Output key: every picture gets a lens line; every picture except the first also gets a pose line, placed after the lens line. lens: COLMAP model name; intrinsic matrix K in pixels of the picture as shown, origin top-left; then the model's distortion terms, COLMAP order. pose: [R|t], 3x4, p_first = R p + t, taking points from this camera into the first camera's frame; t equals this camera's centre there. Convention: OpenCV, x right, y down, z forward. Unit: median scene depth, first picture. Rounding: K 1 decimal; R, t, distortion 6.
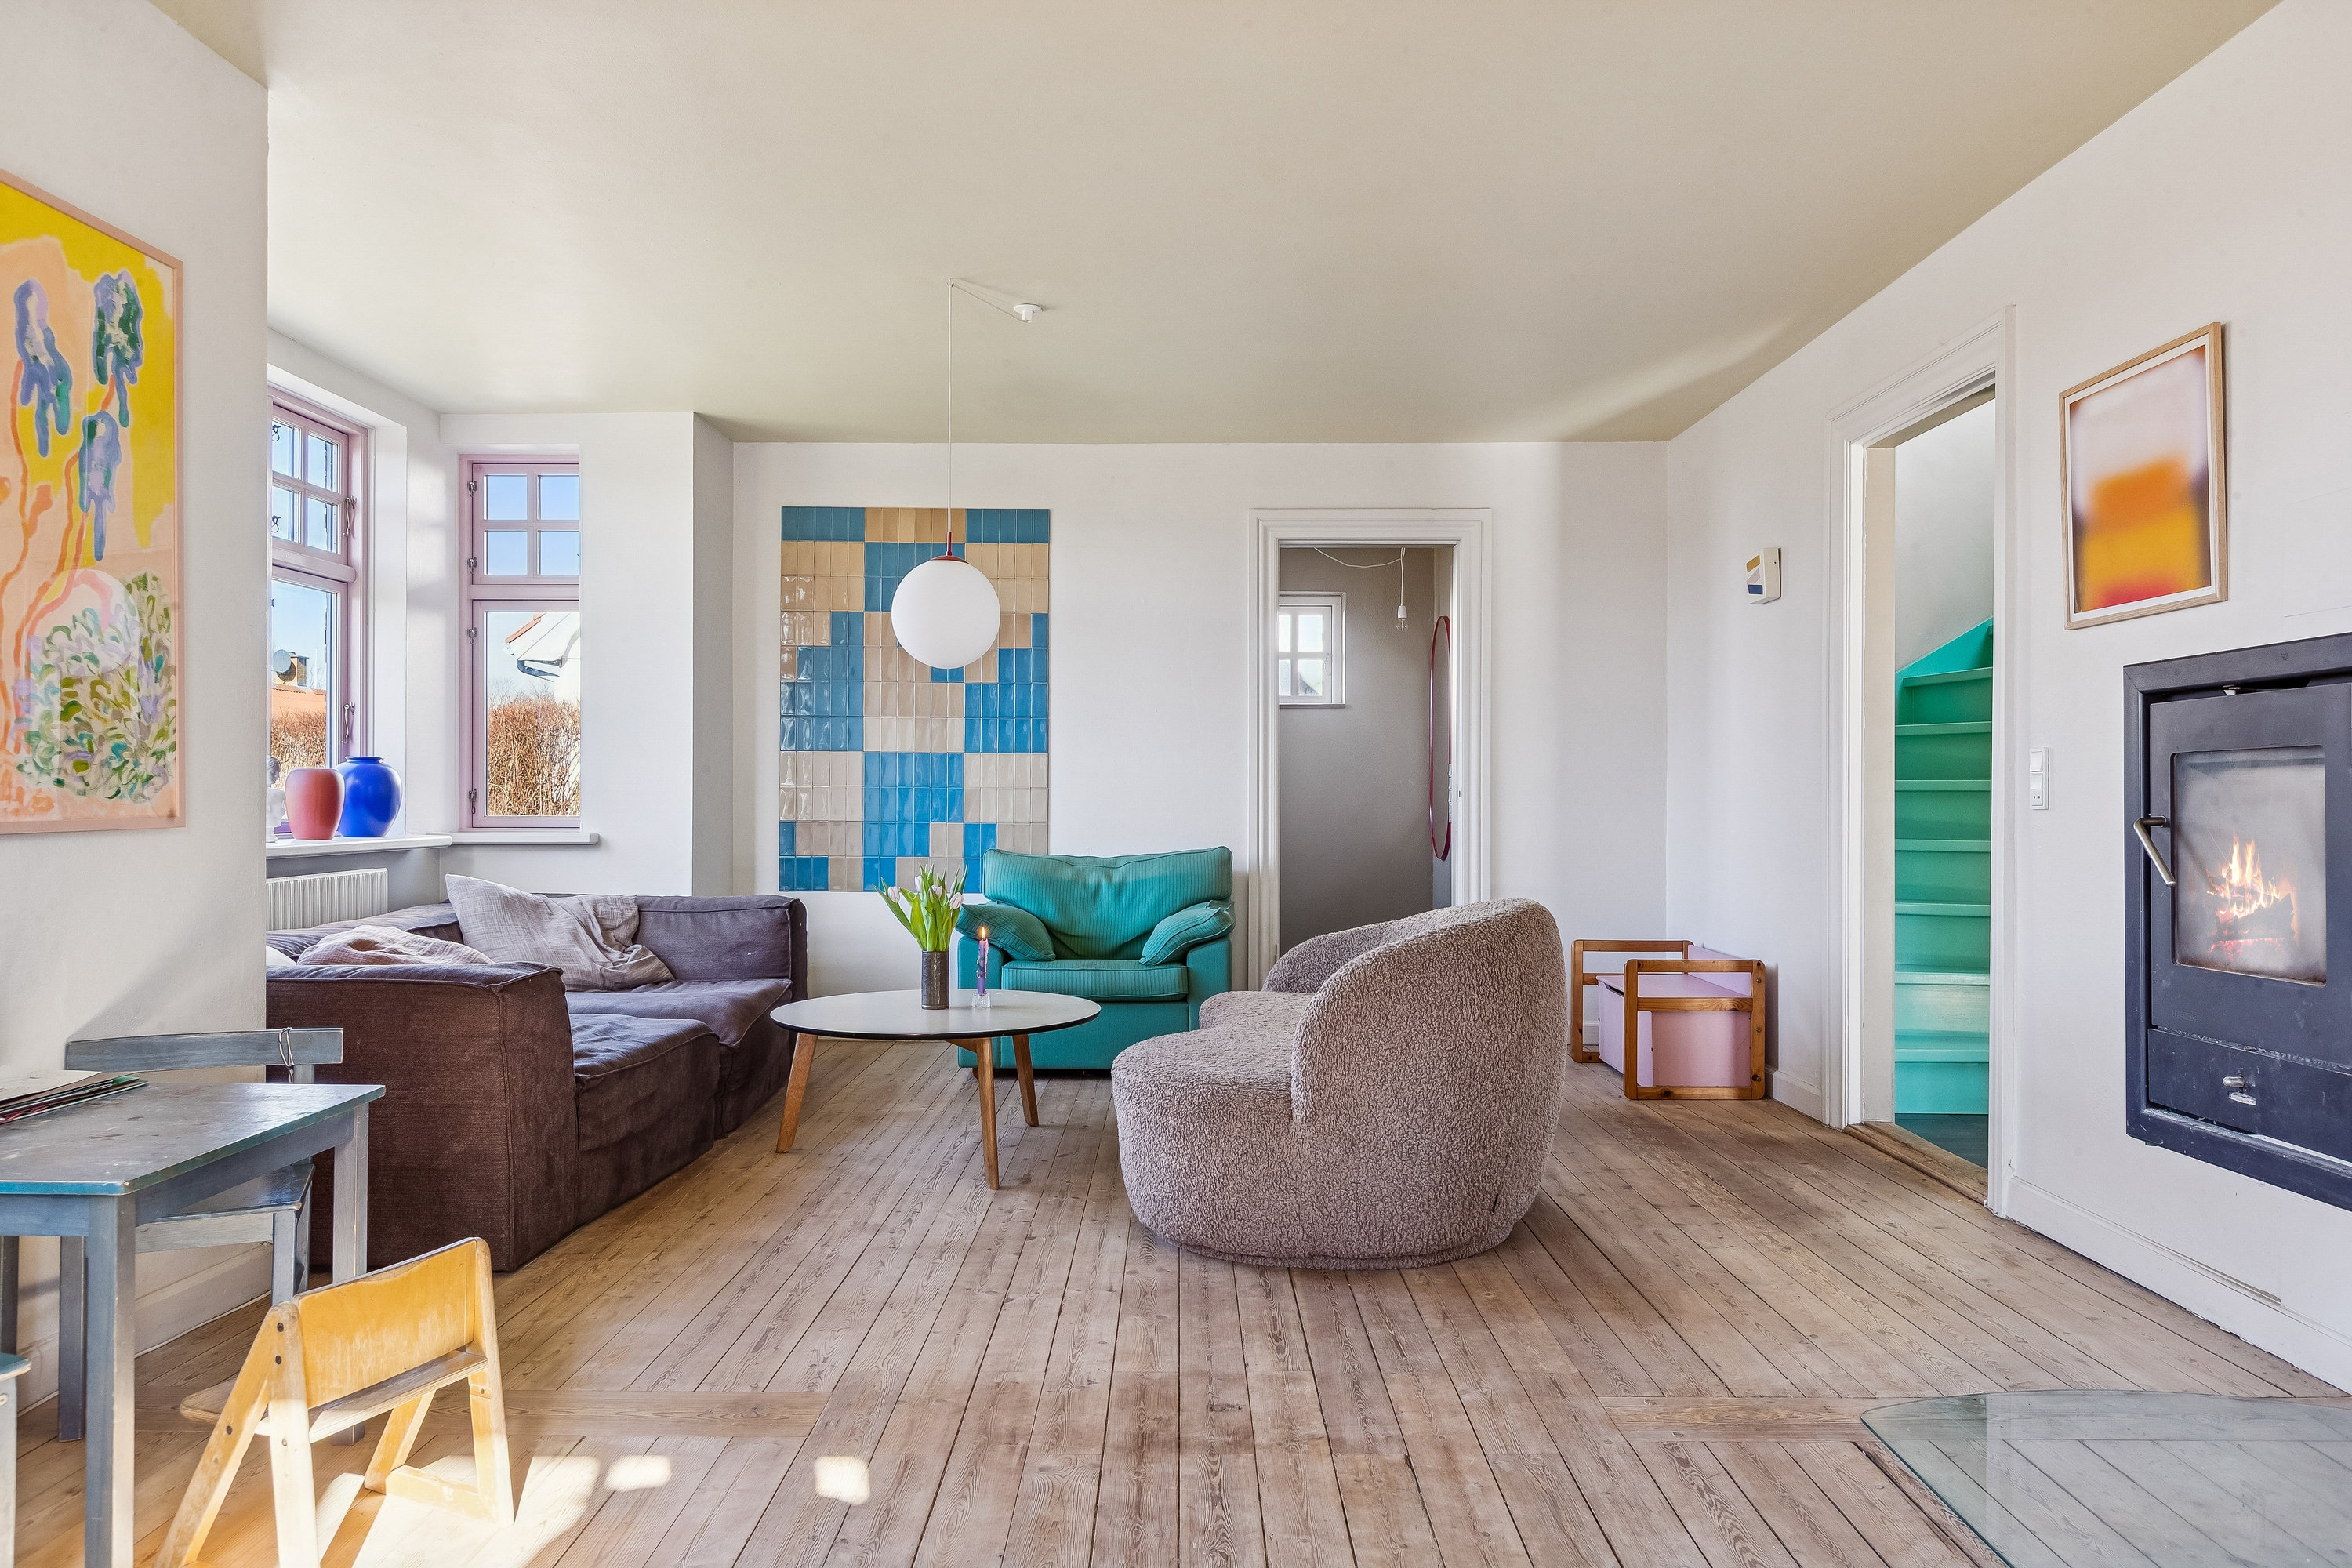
lens RADIAL K [[1557.9, 0, 1177.5], [0, 1557.9, 786.7], [0, 0, 1]] dist [0.003471, 0.001463]
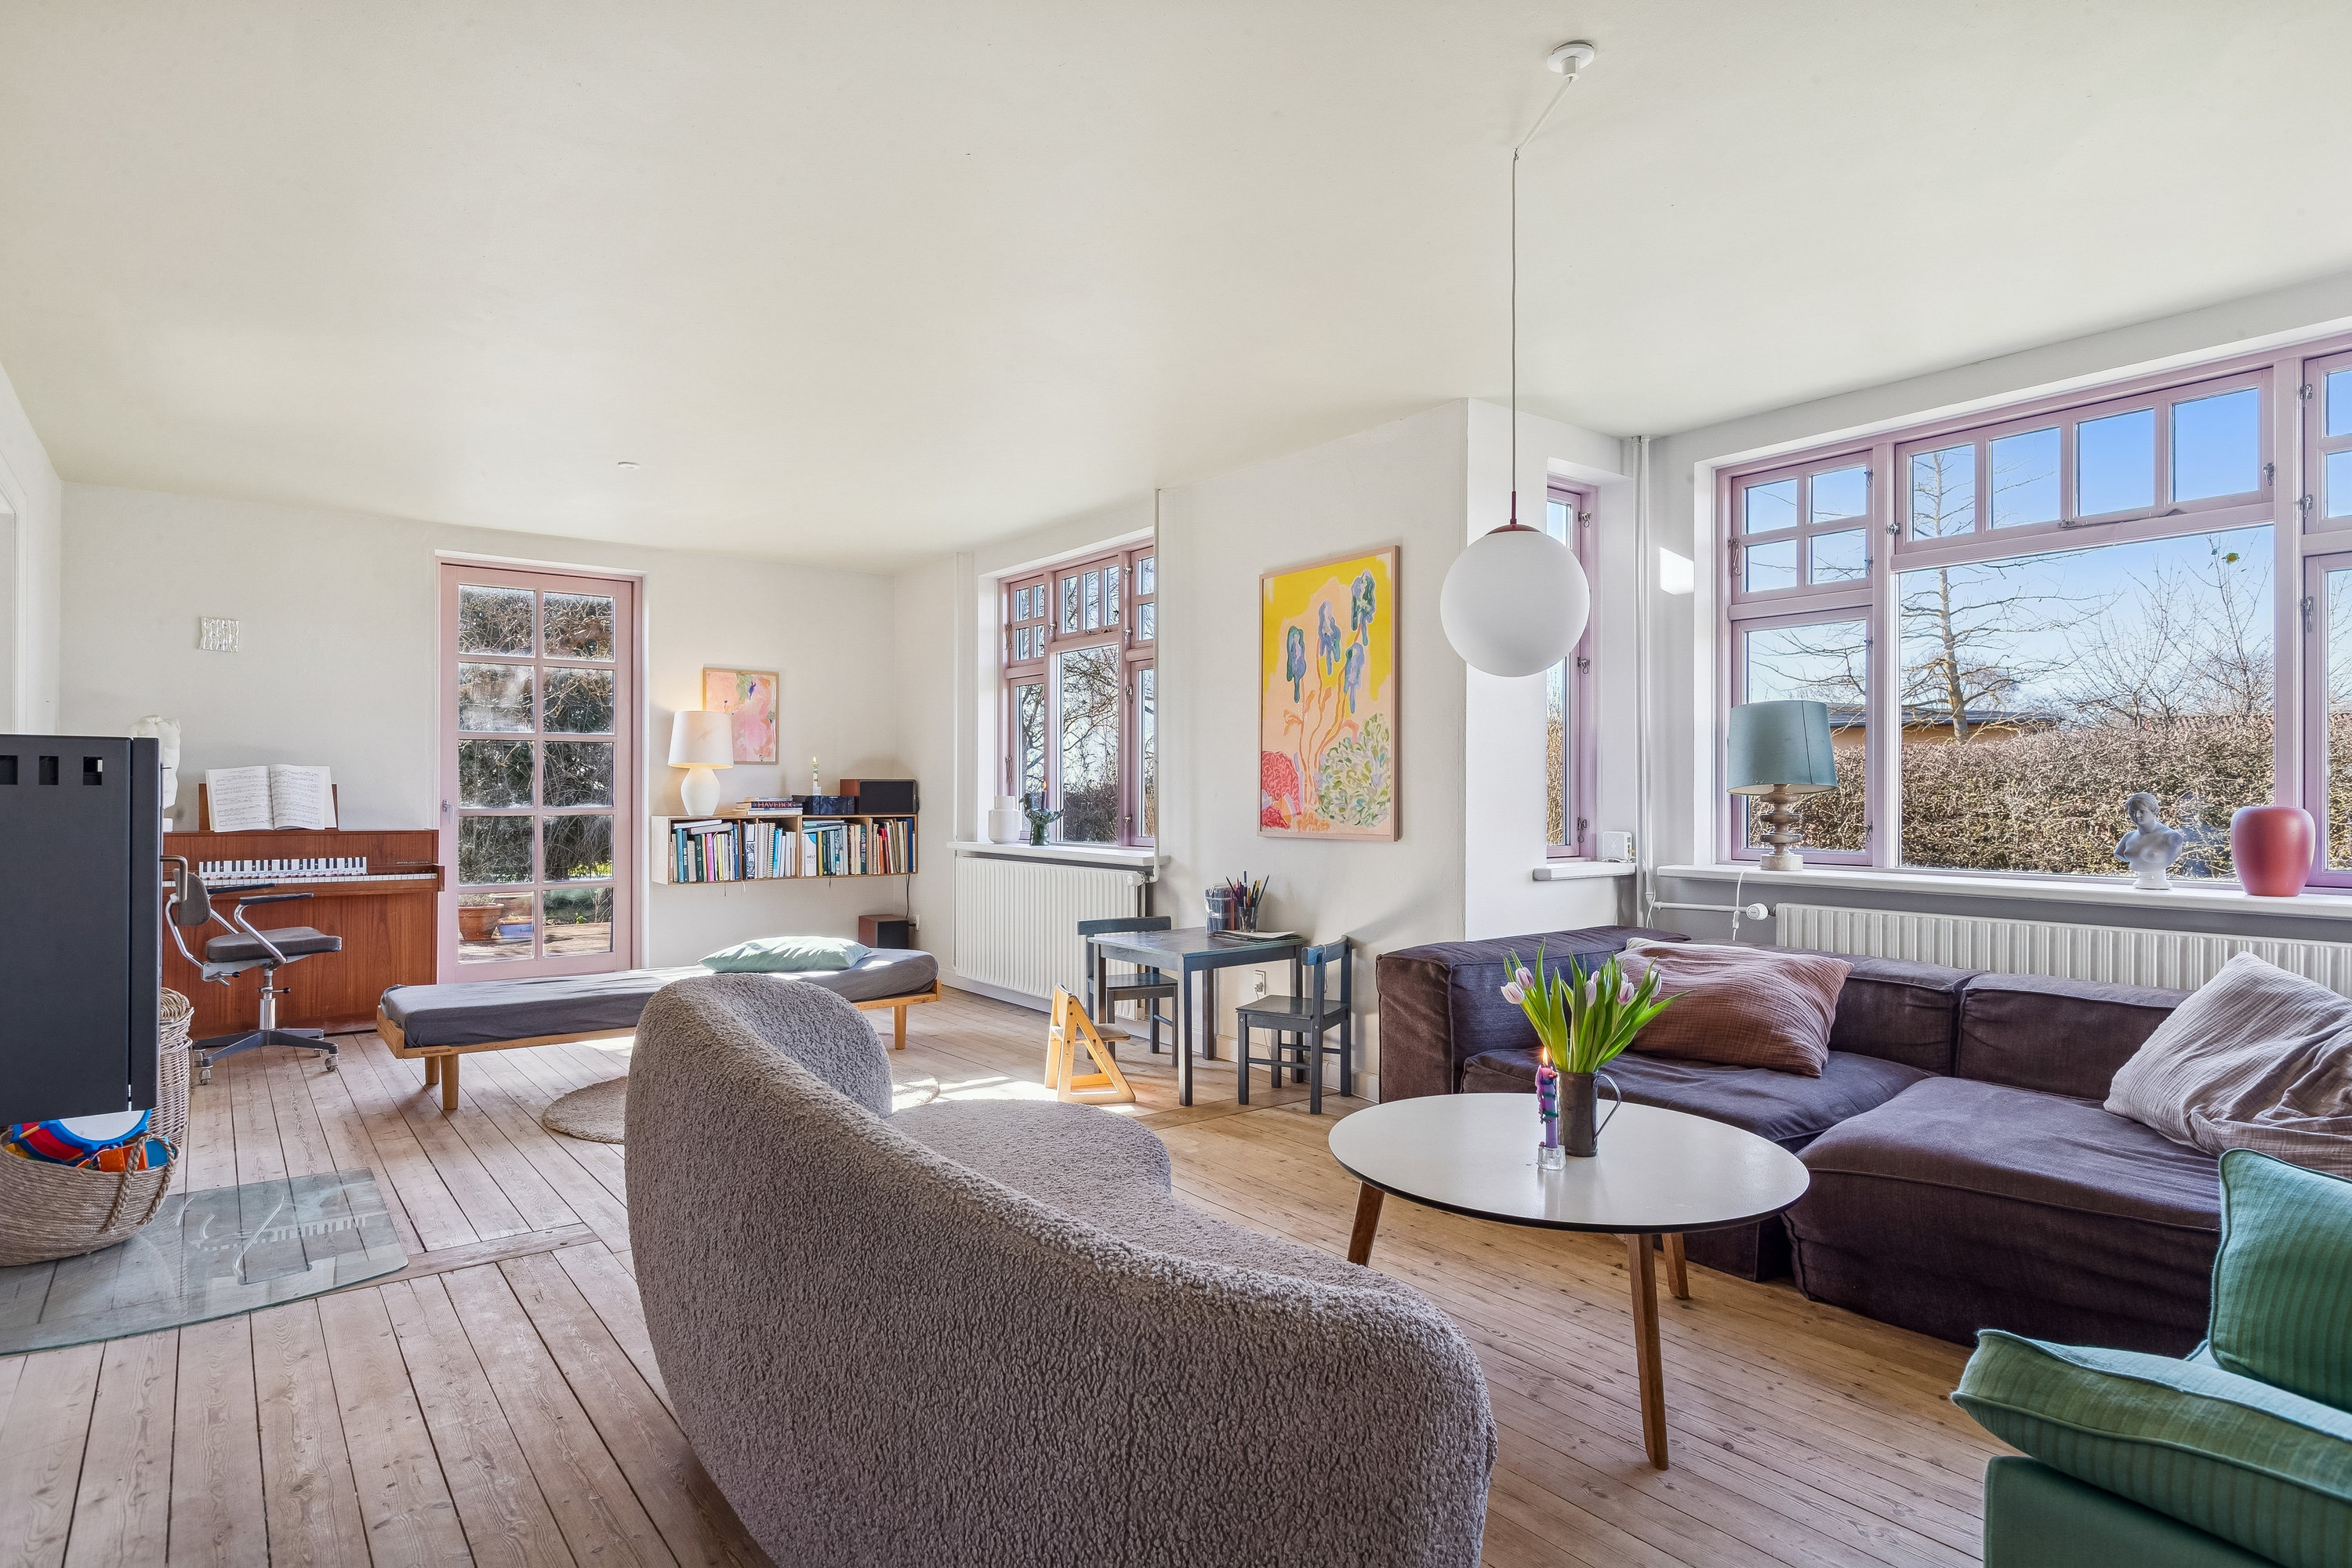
lens RADIAL K [[1316.2, 0, 1176.5], [0, 1316.2, 792.0], [0, 0, 1]] dist [0.000972, -0.000210]
pose [[-0.799583, -0.011605, -0.600443, 0.579517], [-0.005098, 0.999908, -0.012537, -0.013371], [0.600534, -0.006964, -0.799569, 2.275952]]
